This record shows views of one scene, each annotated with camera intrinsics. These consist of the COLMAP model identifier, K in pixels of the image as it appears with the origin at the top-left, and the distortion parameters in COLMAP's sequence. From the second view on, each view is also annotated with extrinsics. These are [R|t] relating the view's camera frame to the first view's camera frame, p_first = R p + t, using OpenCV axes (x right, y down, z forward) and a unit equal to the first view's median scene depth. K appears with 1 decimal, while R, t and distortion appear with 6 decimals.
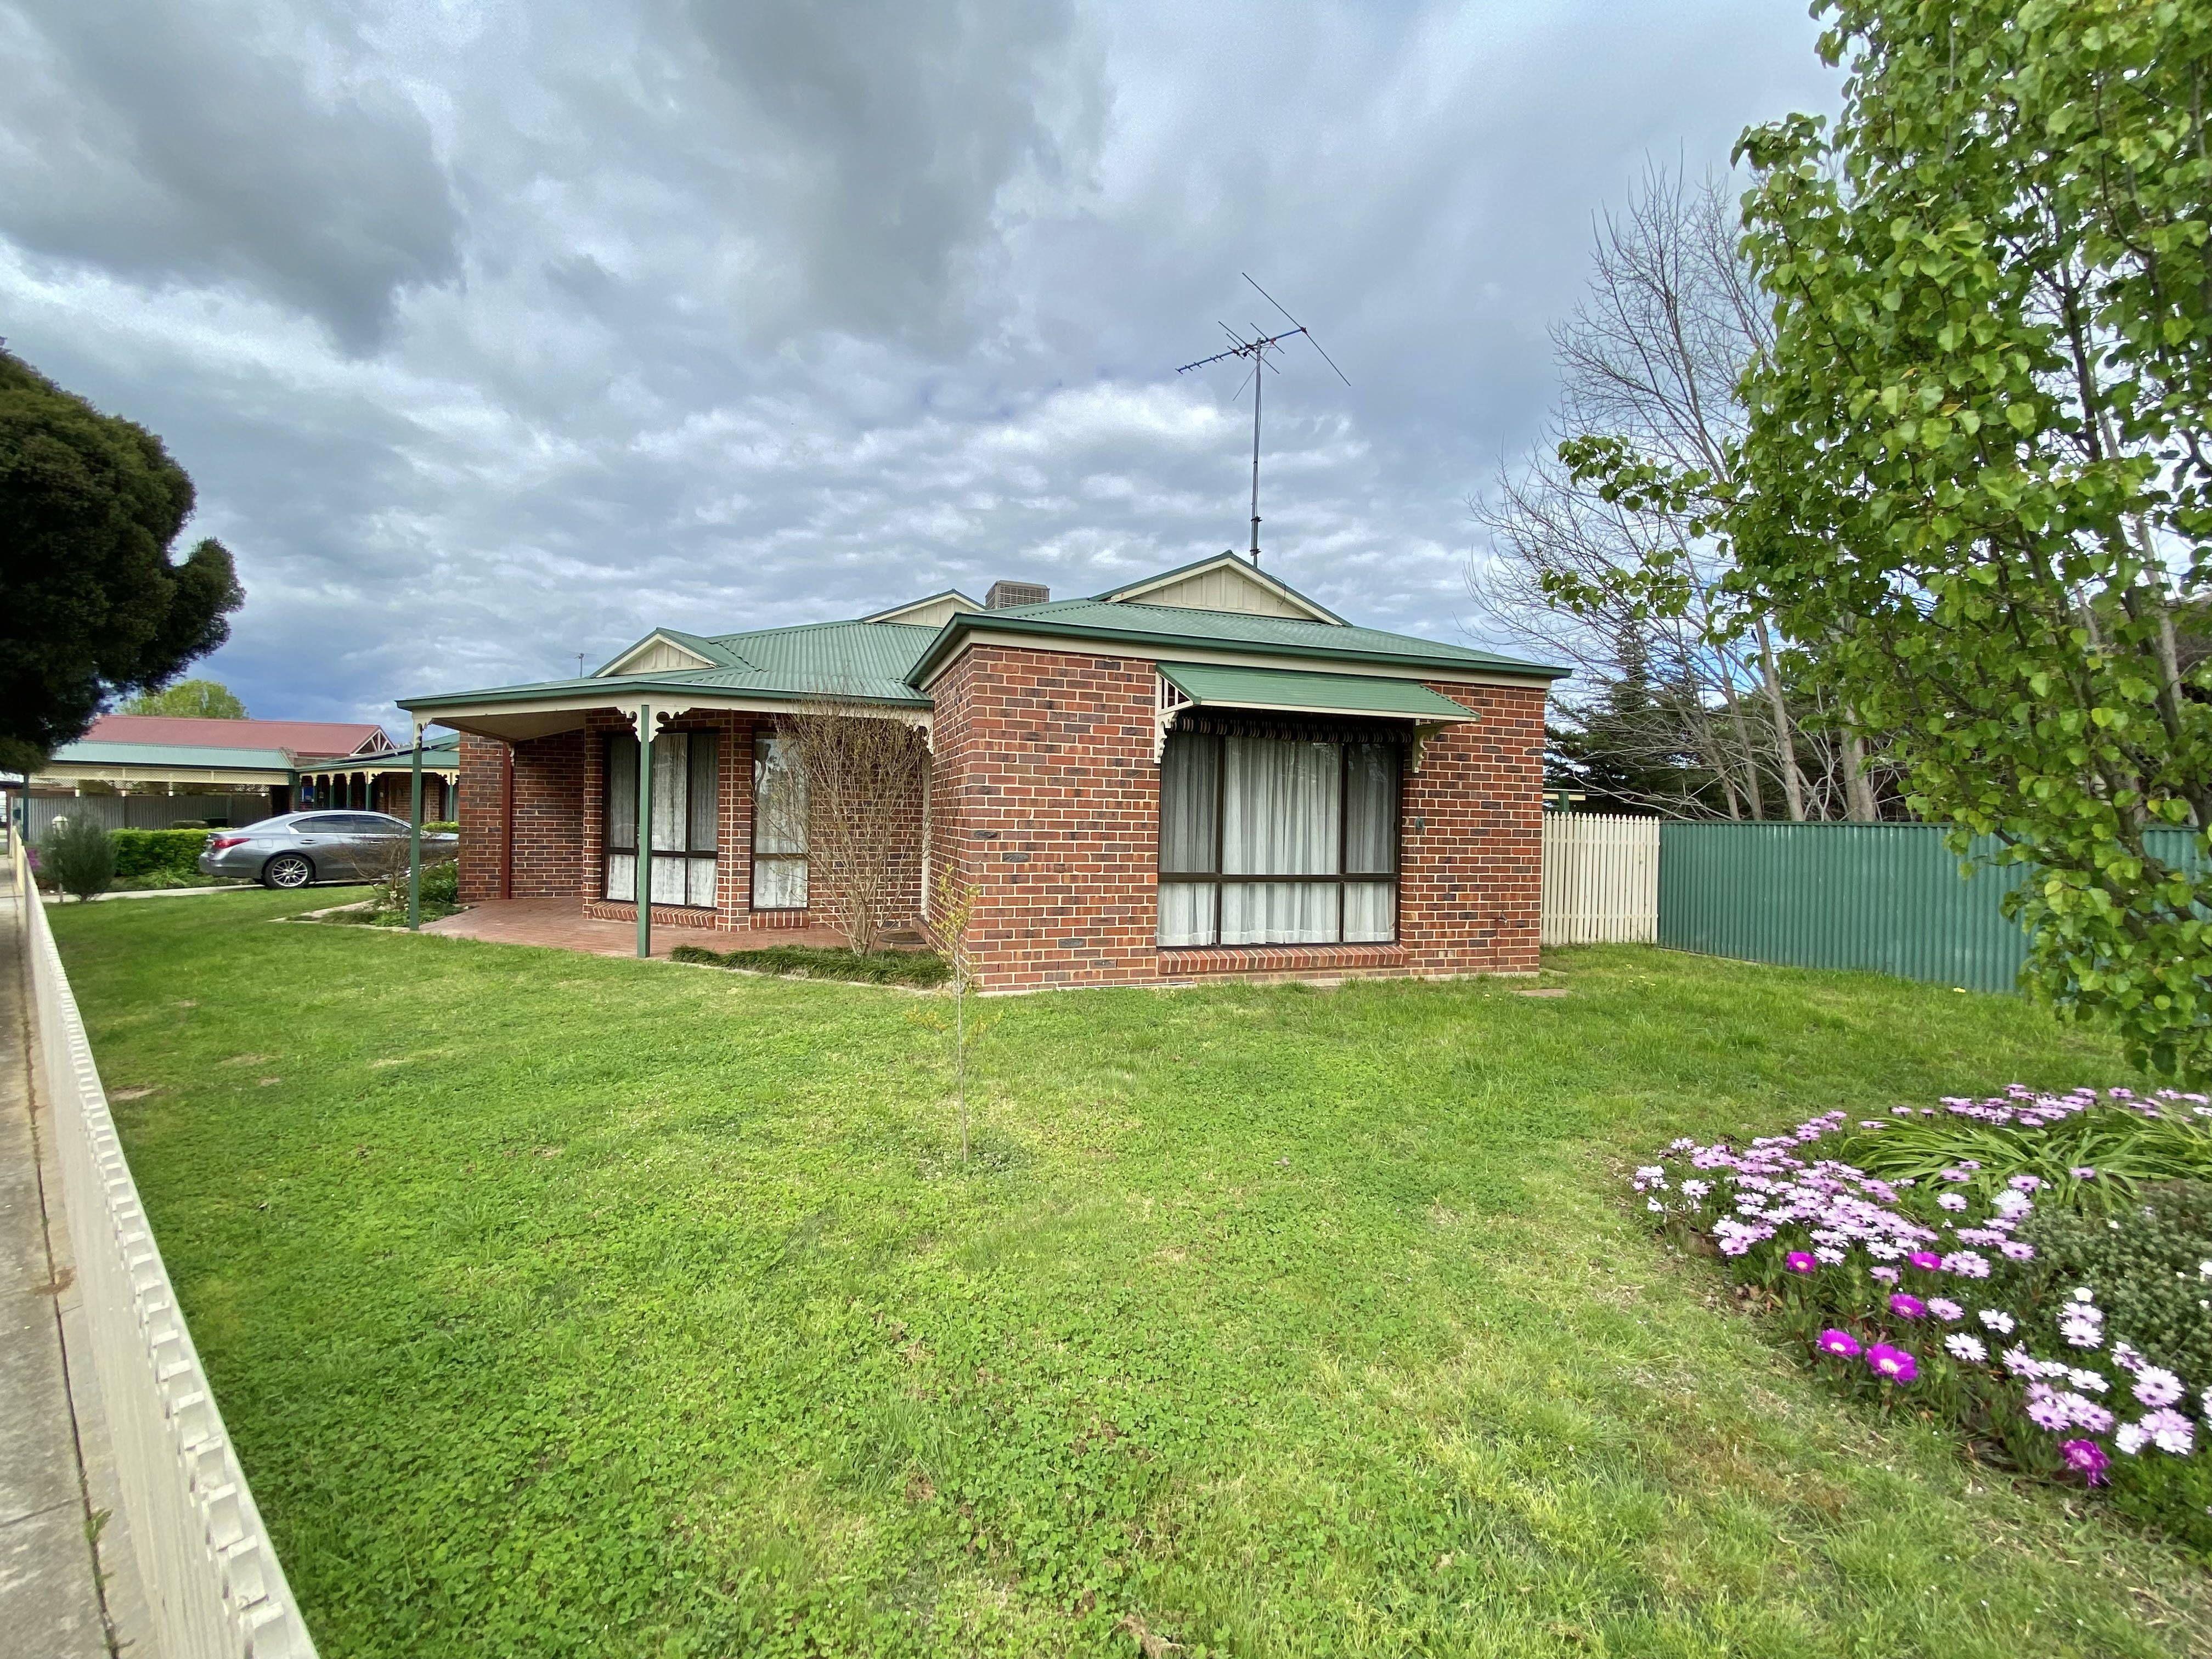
lens RADIAL K [[889.6, 0, 1106.7], [0, 889.6, 835.8], [0, 0, 1]] dist [-0.000126, -0.005109]
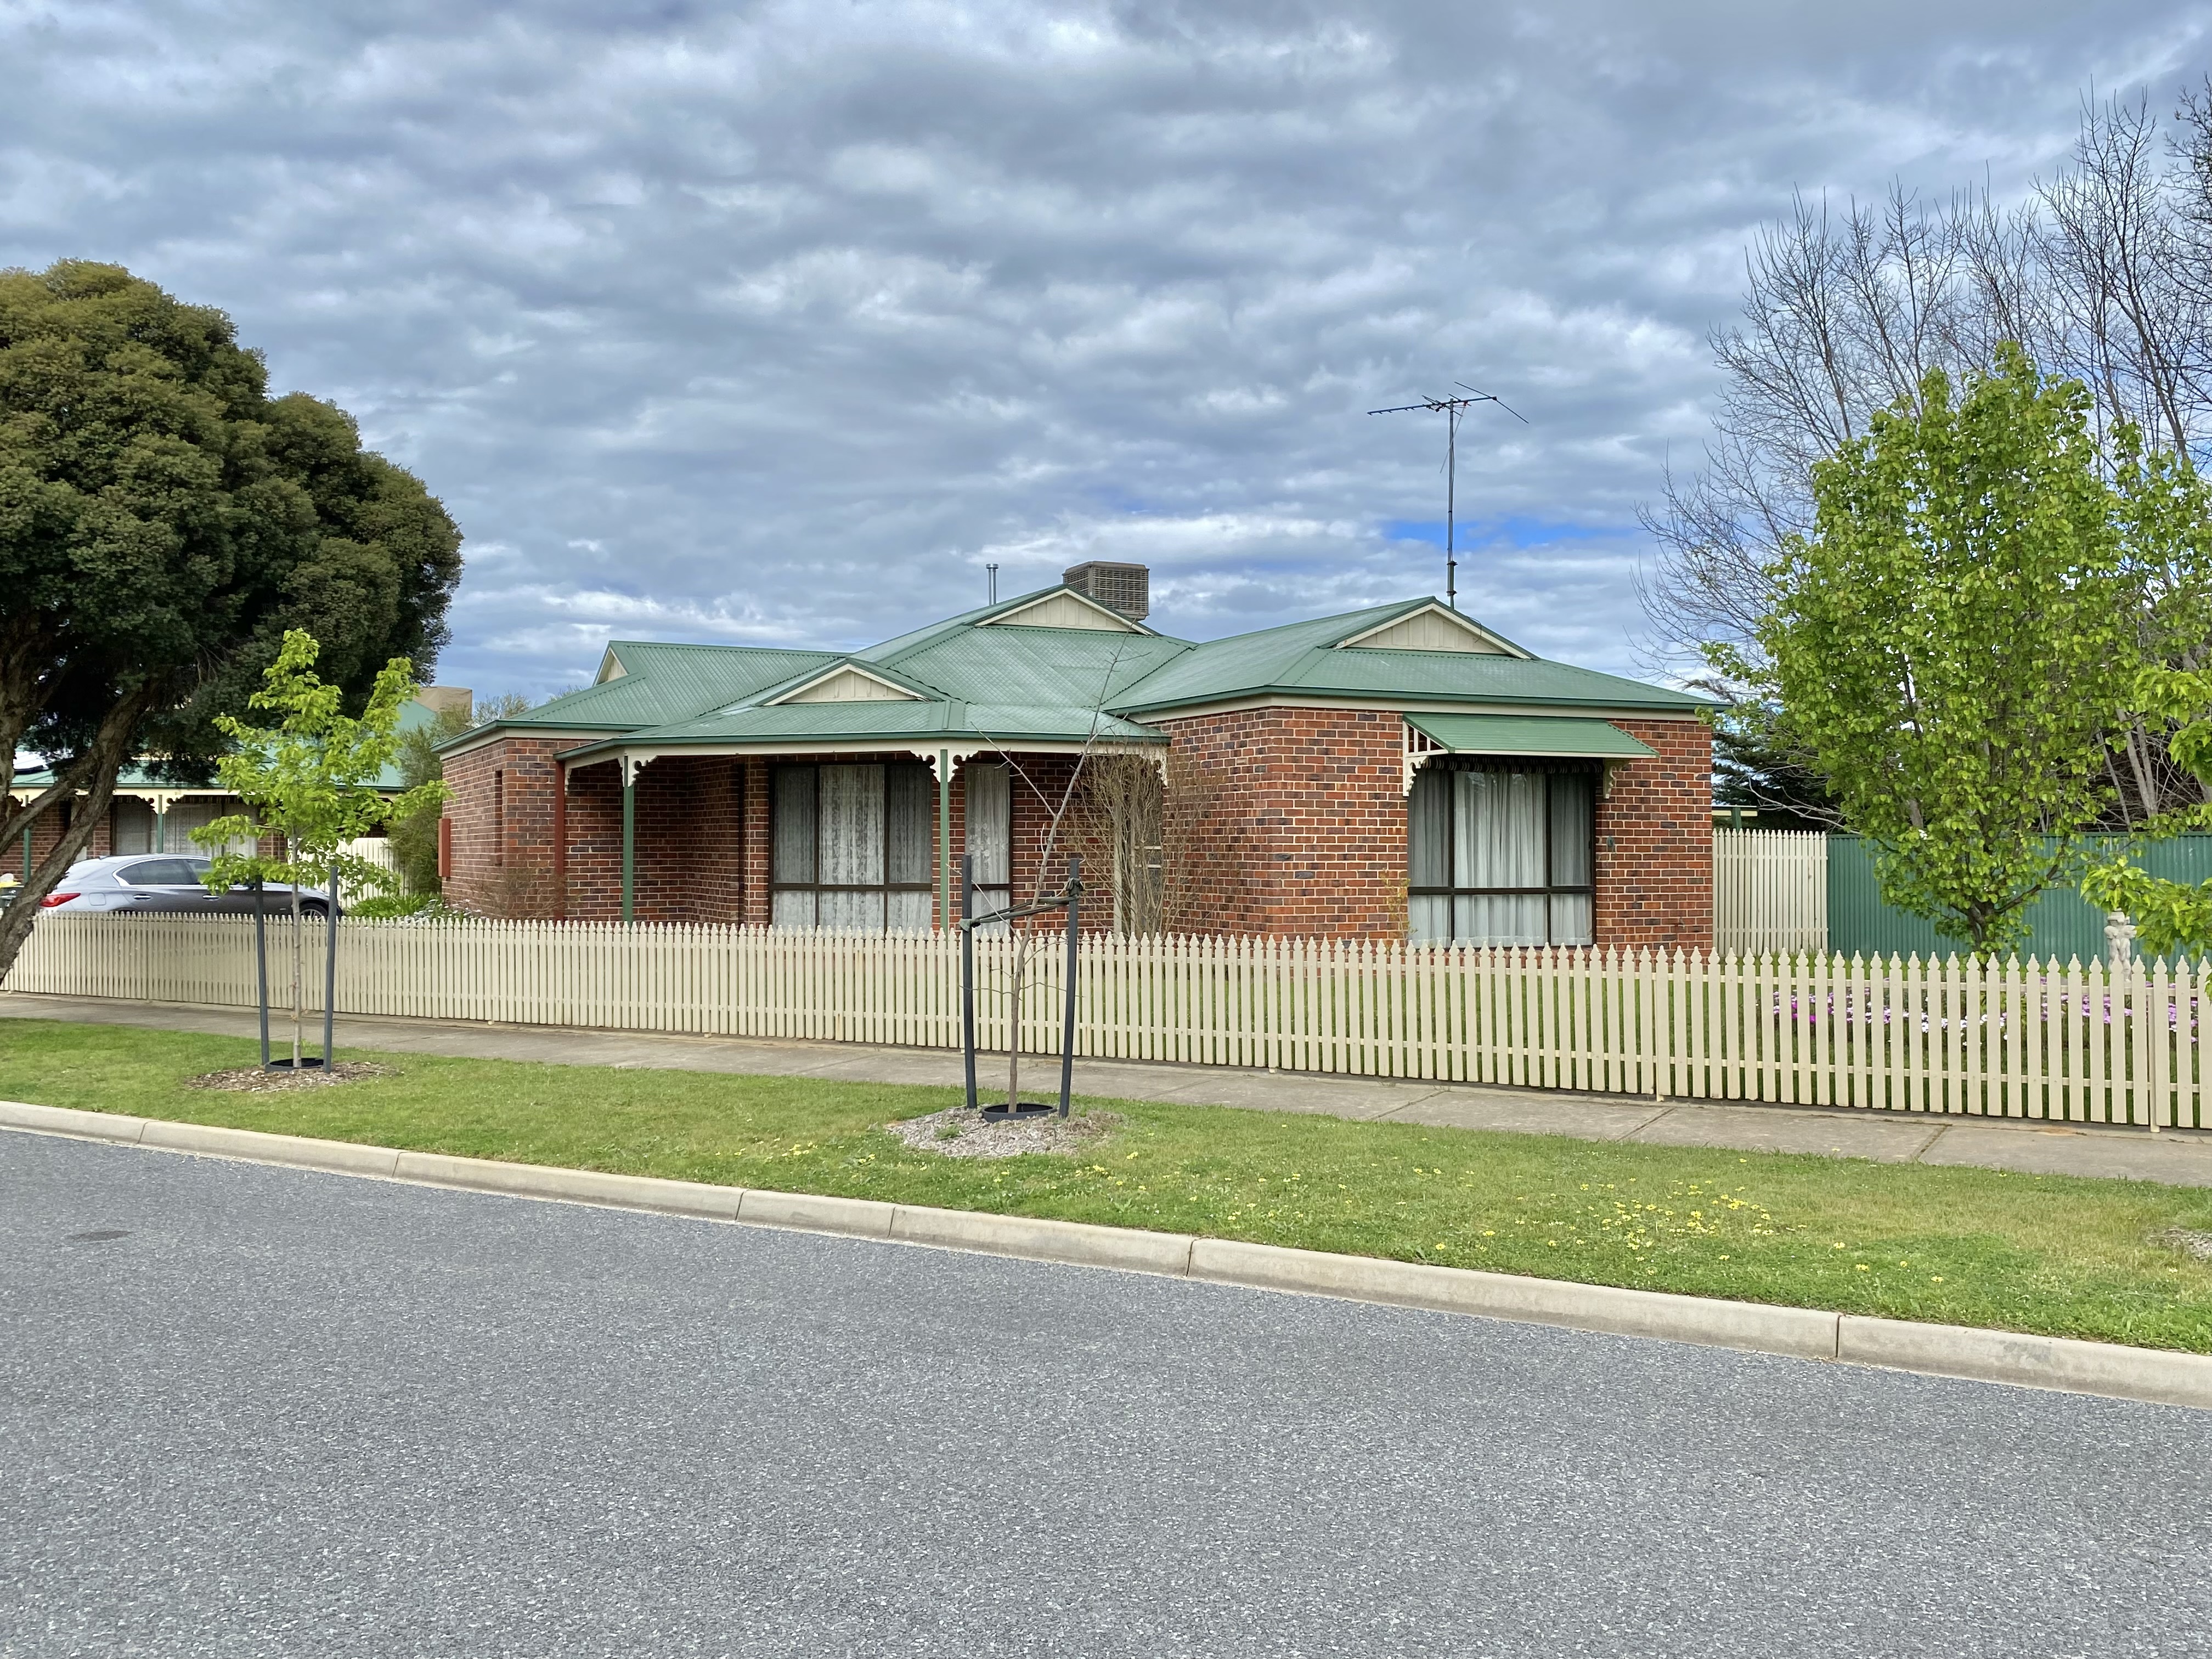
lens RADIAL K [[1867.8, 0, 1105.3], [0, 1867.8, 821.9], [0, 0, 1]] dist [0.002239, -0.010950]
pose [[0.992249, -0.017706, 0.122994, -0.596238], [0.021629, 0.999297, -0.030630, 0.020437], [-0.122366, 0.033053, 0.991935, -1.325160]]
